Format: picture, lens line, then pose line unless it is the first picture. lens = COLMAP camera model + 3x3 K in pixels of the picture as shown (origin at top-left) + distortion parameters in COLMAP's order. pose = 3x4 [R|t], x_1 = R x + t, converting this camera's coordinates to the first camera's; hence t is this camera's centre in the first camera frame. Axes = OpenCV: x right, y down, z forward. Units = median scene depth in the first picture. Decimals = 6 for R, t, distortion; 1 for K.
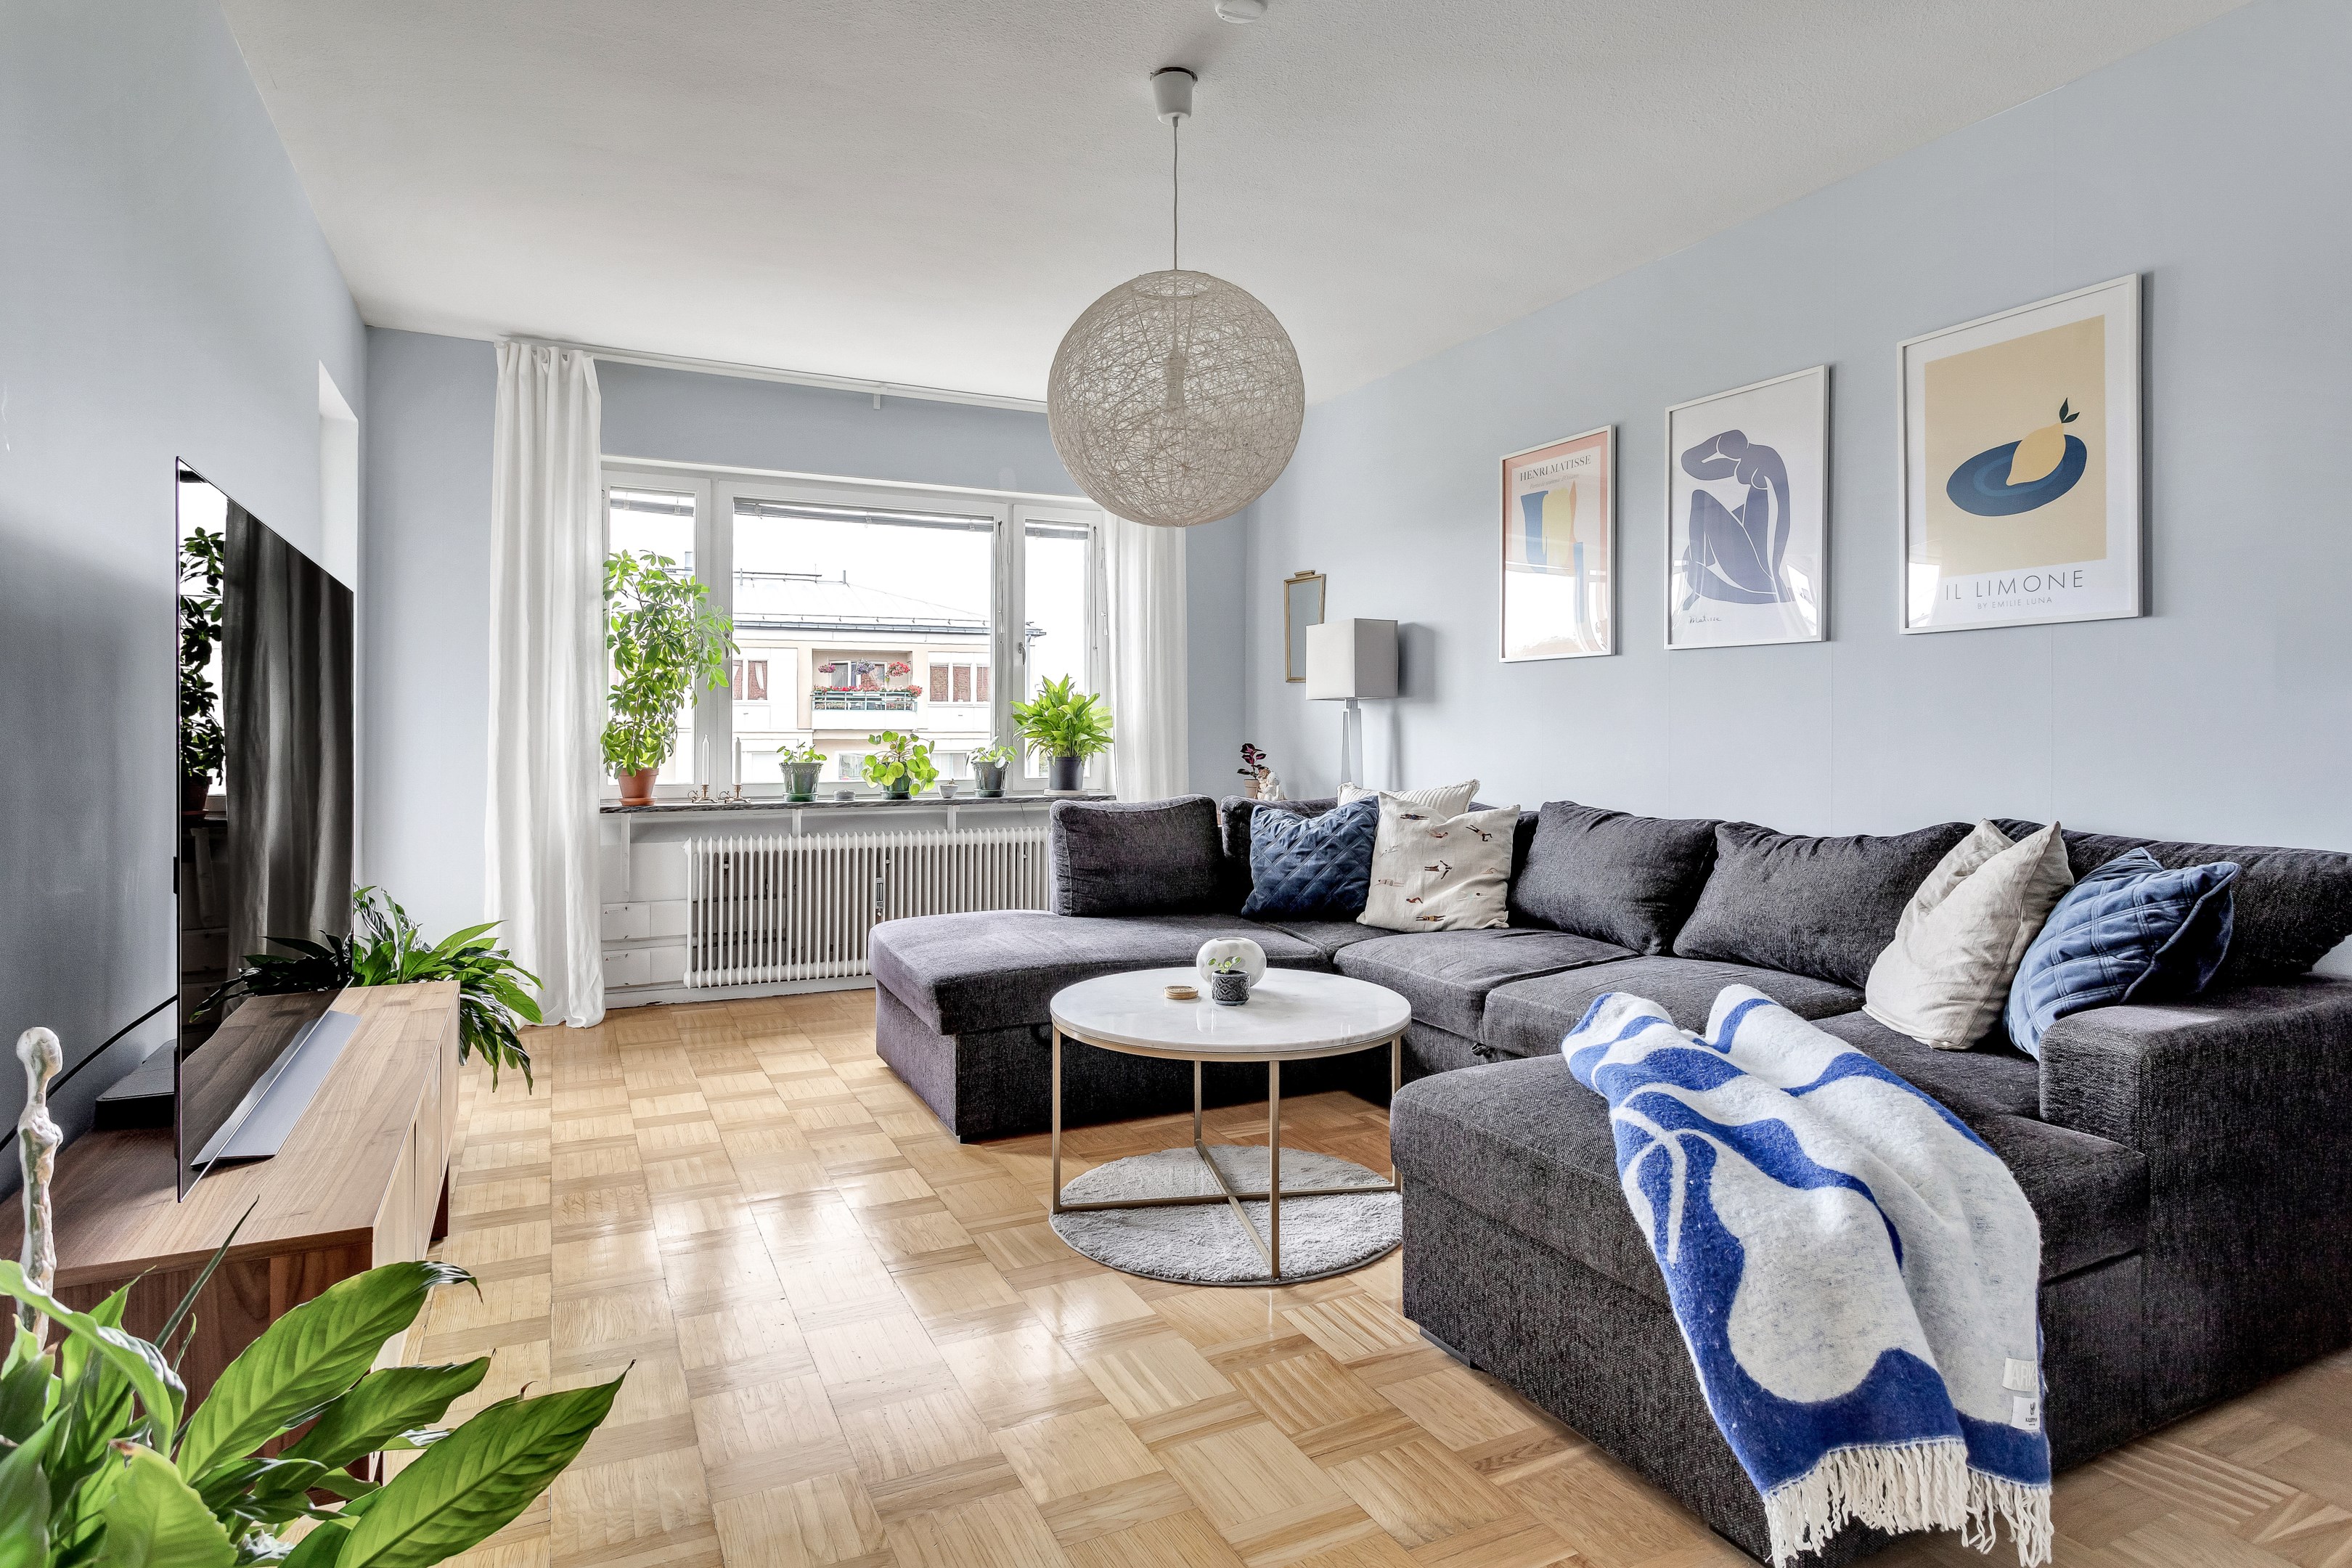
lens RADIAL K [[1307.0, 0, 1202.9], [0, 1307.0, 730.6], [0, 0, 1]] dist [-0.003450, 0.003546]
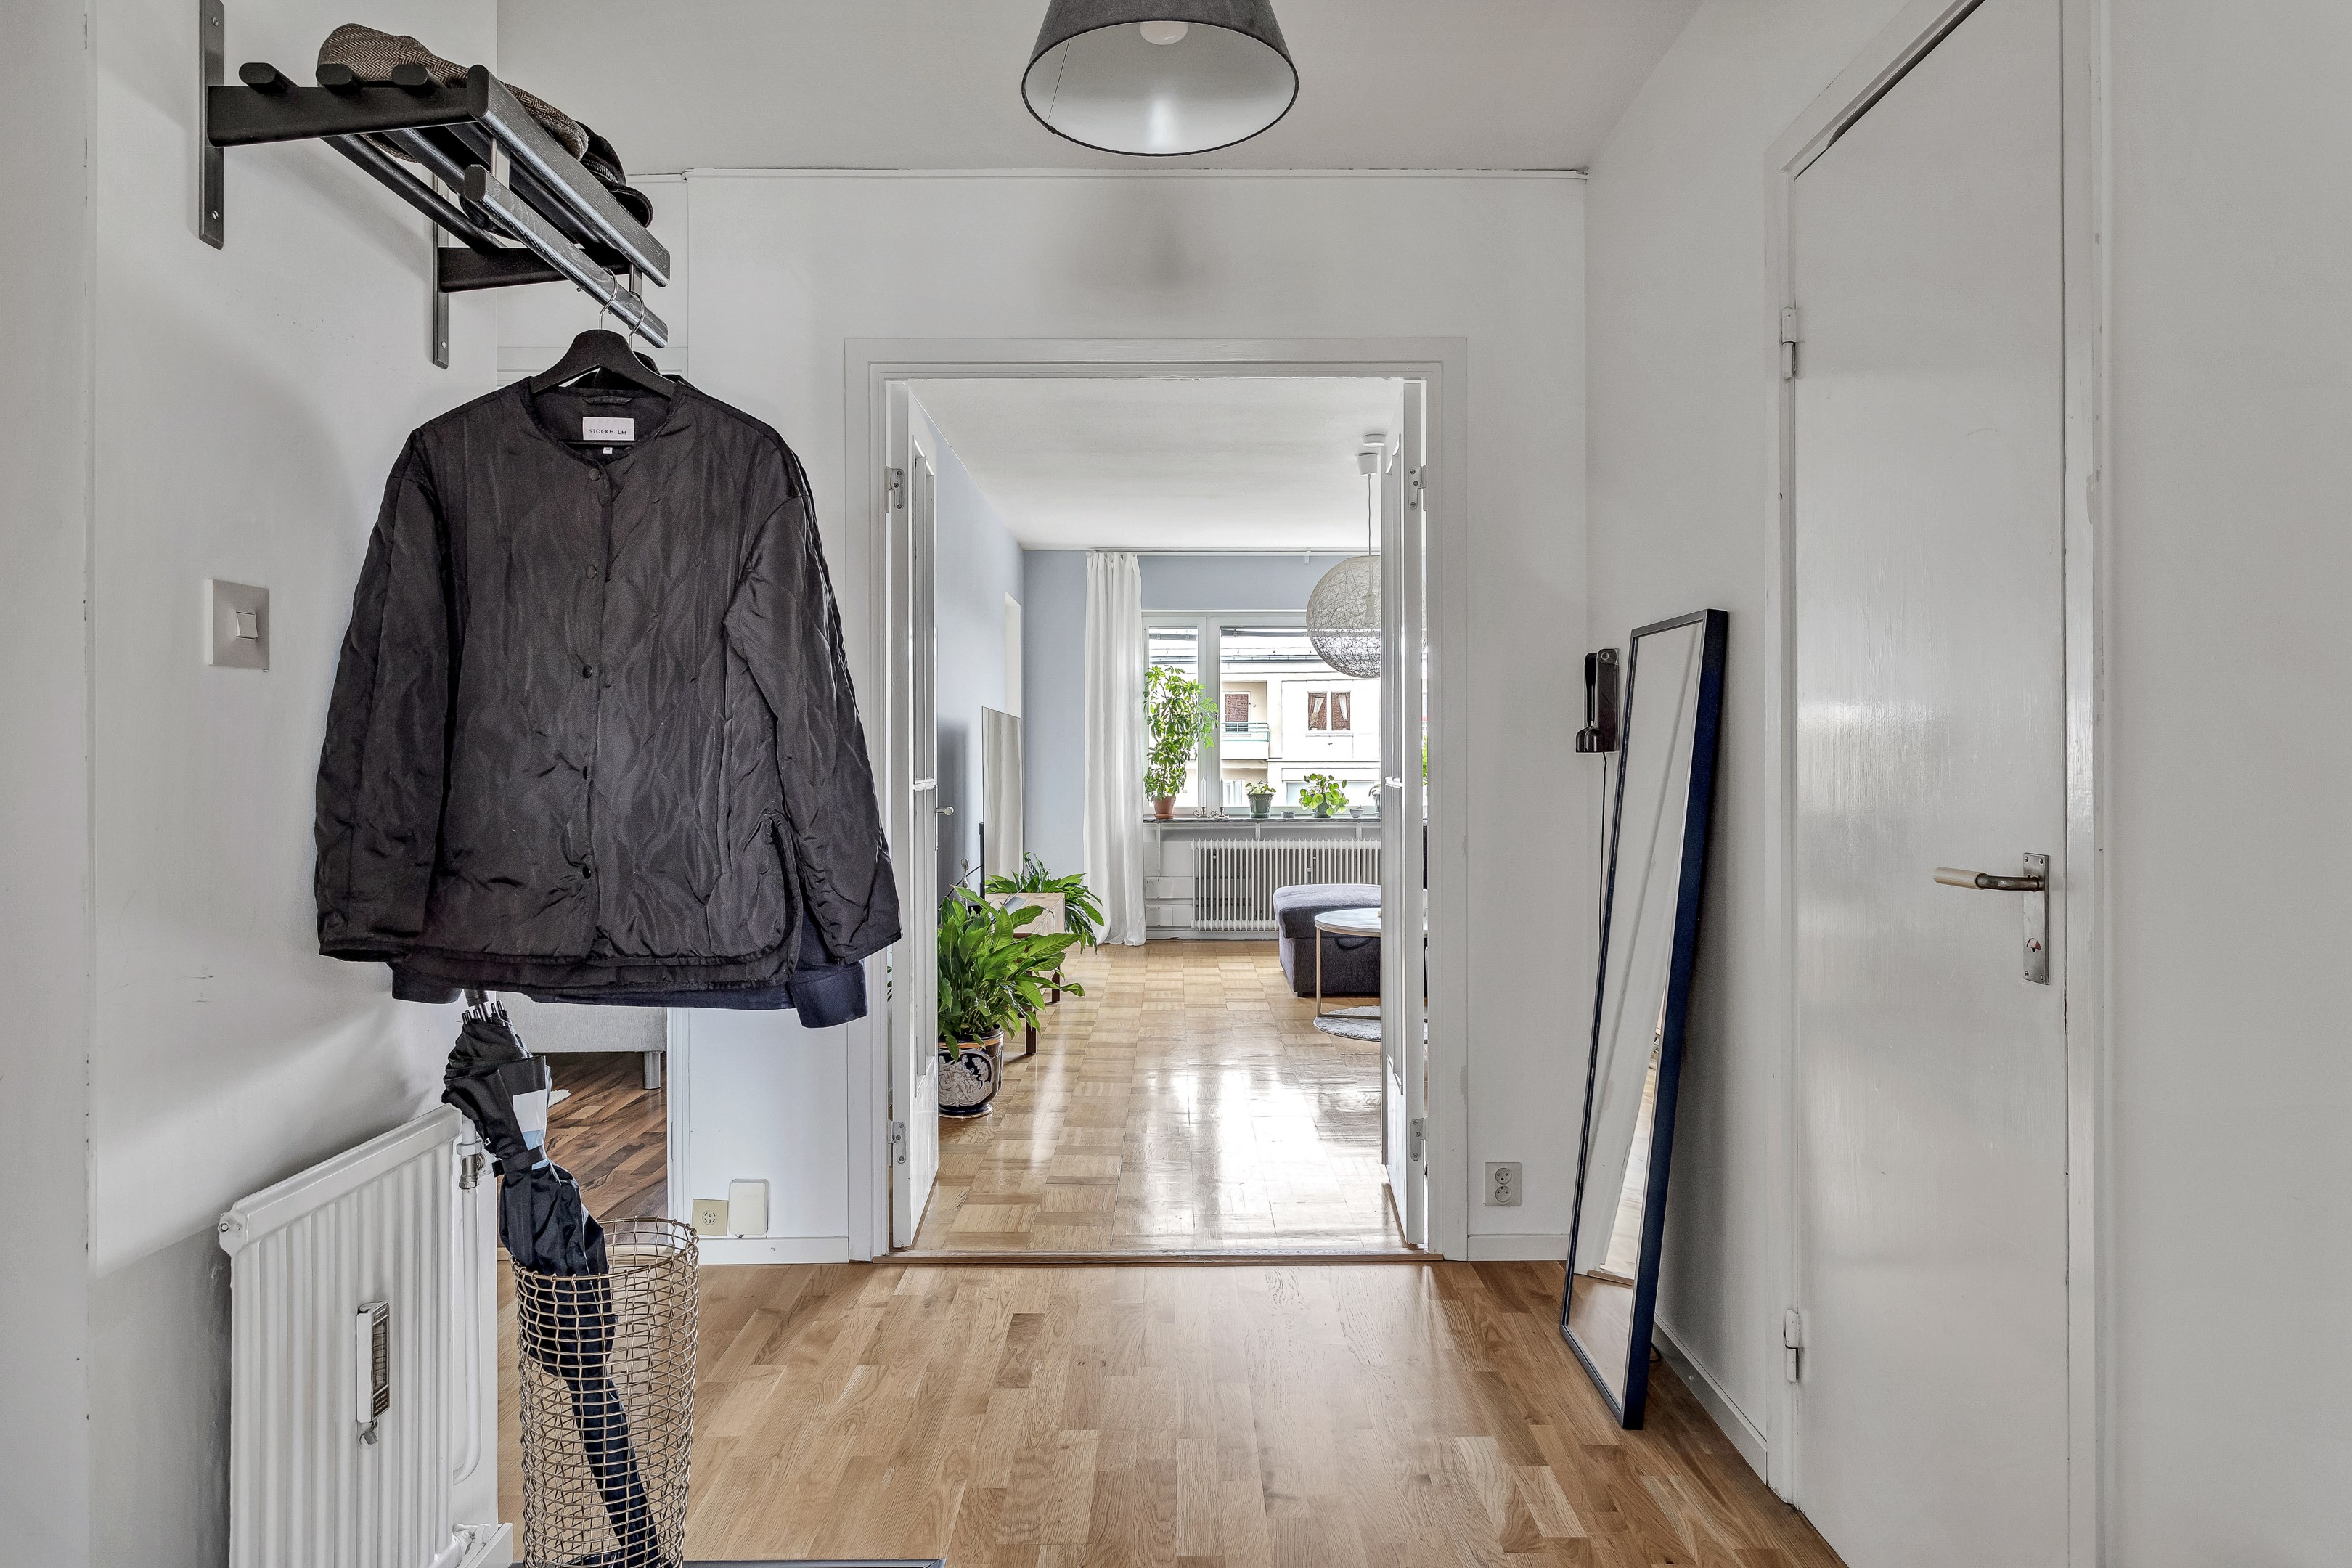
lens RADIAL K [[1351.2, 0, 1173.4], [0, 1351.2, 772.8], [0, 0, 1]] dist [0.001414, 0.002372]
pose [[0.898075, -0.001224, -0.439841, 0.331302], [0.006566, 0.999922, 0.010624, -0.019589], [0.439794, -0.012429, 0.898013, -0.533562]]
